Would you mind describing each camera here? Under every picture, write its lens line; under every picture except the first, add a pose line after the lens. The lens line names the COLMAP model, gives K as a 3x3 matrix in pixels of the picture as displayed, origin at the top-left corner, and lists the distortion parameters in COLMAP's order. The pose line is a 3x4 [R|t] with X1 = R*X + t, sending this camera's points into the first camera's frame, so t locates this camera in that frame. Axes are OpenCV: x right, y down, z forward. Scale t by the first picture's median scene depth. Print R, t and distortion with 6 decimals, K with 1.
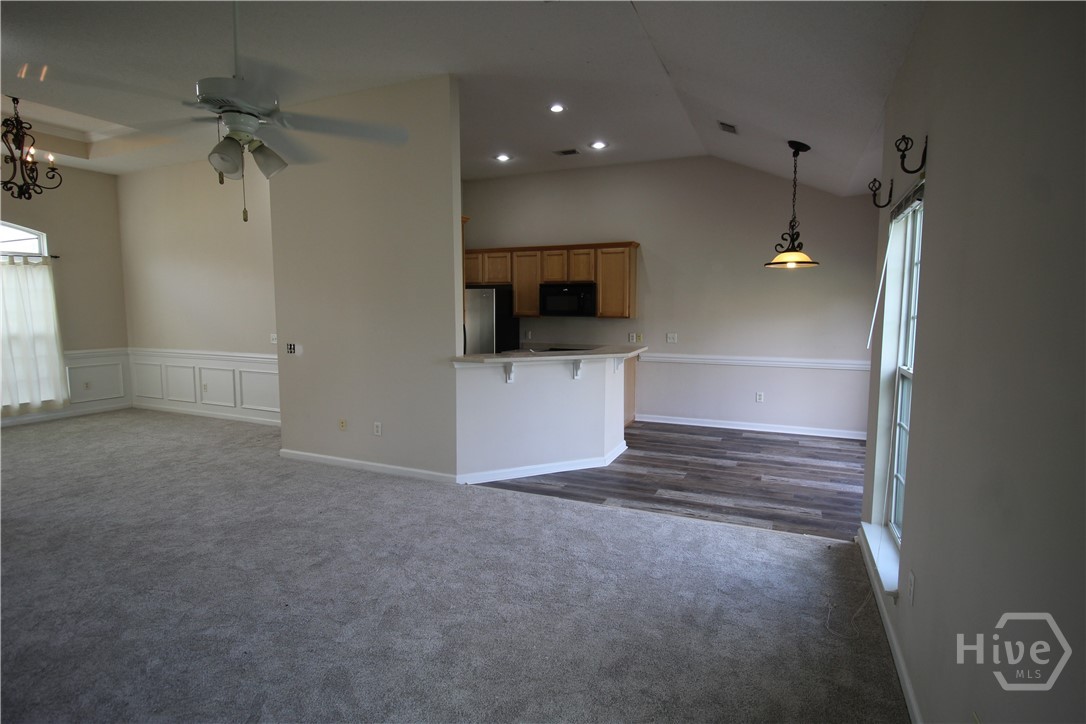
lens RADIAL K [[528.8, 0, 552.2], [0, 528.8, 358.1], [0, 0, 1]] dist [0.001834, -0.013681]
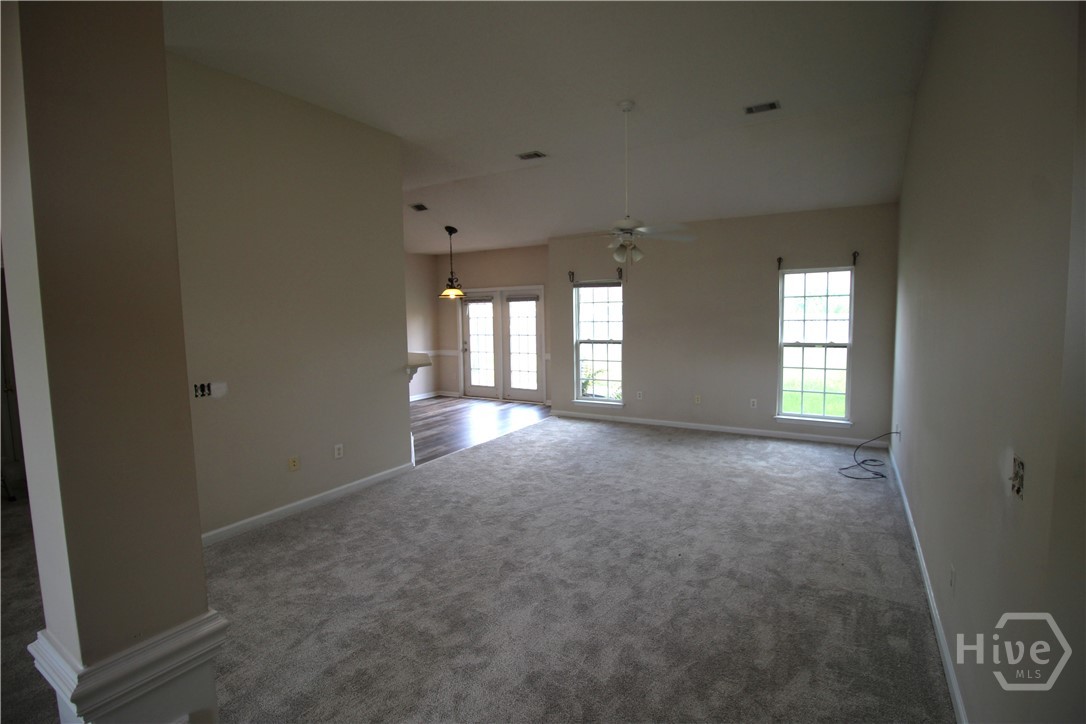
lens RADIAL K [[496.8, 0, 556.4], [0, 496.8, 357.8], [0, 0, 1]] dist [-0.001772, -0.012997]
pose [[0.134501, -0.092657, 0.986572, -1.213815], [0.117827, 0.990051, 0.076920, -0.063389], [-0.983883, 0.105899, 0.144080, 0.472529]]
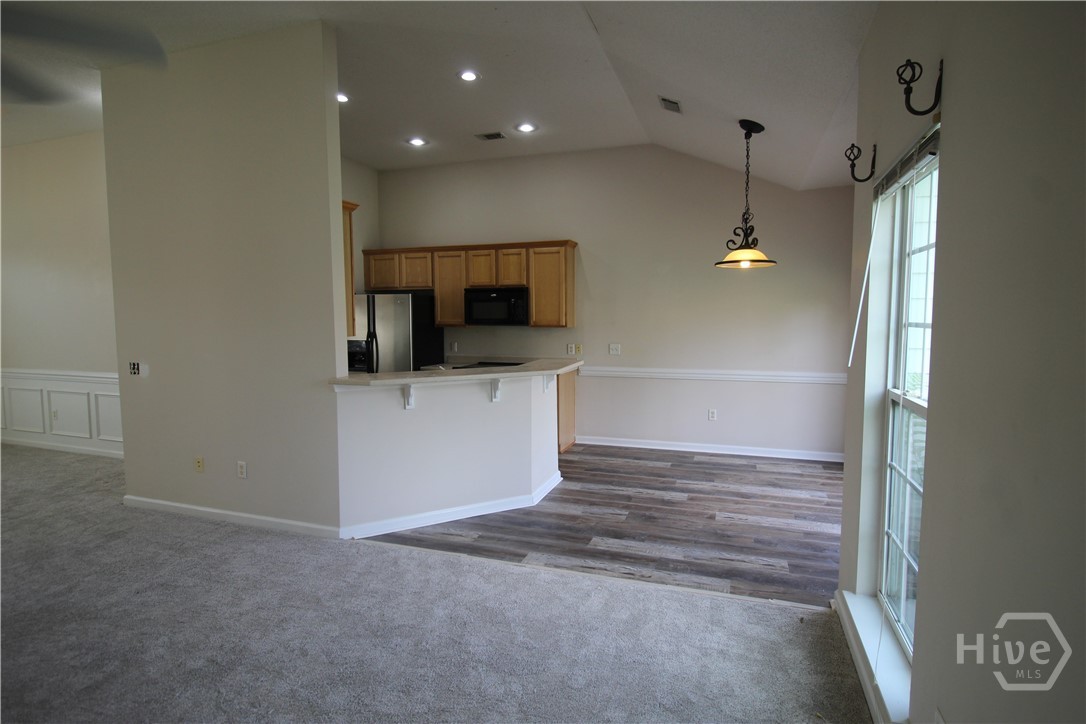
lens RADIAL K [[539.9, 0, 549.4], [0, 539.9, 357.6], [0, 0, 1]] dist [0.000126, -0.014551]
pose [[0.996665, -0.010987, 0.080854, 0.066772], [0.012463, 0.999764, -0.017766, -0.013946], [-0.080639, 0.018715, 0.996568, 0.164968]]
